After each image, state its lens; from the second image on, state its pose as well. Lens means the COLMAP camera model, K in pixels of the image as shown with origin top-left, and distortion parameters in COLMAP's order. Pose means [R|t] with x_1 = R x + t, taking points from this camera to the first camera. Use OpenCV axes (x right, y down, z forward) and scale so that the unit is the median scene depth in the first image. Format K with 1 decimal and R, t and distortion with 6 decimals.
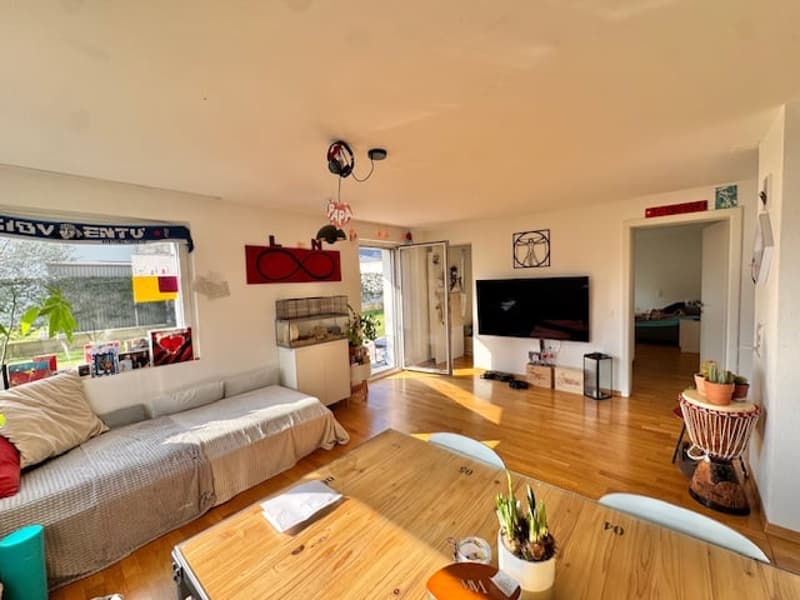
lens RADIAL K [[324.1, 0, 402.0], [0, 324.1, 299.0], [0, 0, 1]] dist [-0.001107, 0.000019]
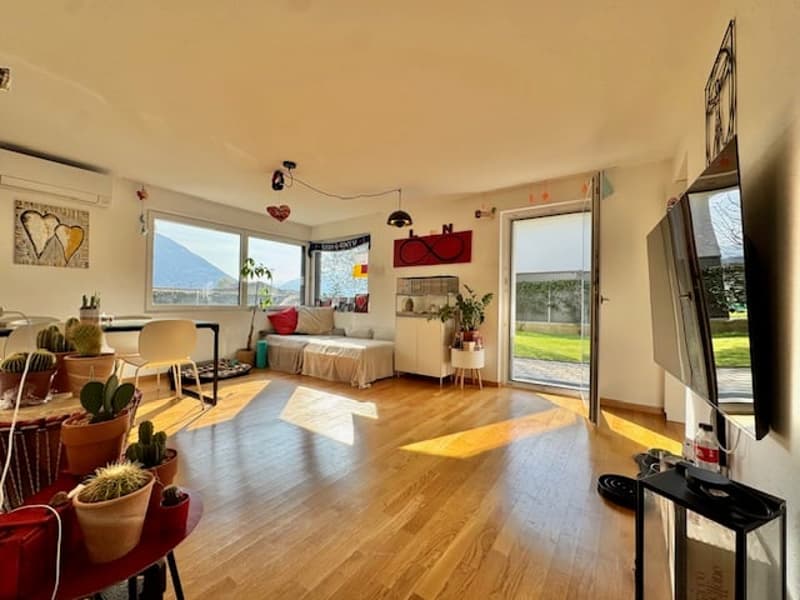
lens RADIAL K [[324.1, 0, 403.8], [0, 324.1, 300.9], [0, 0, 1]] dist [-0.001107, 0.000019]
pose [[0.103530, 0.026948, -0.994261, 1.027197], [-0.071419, 0.997254, 0.019592, 0.076394], [0.992059, 0.068981, 0.105170, 0.983362]]
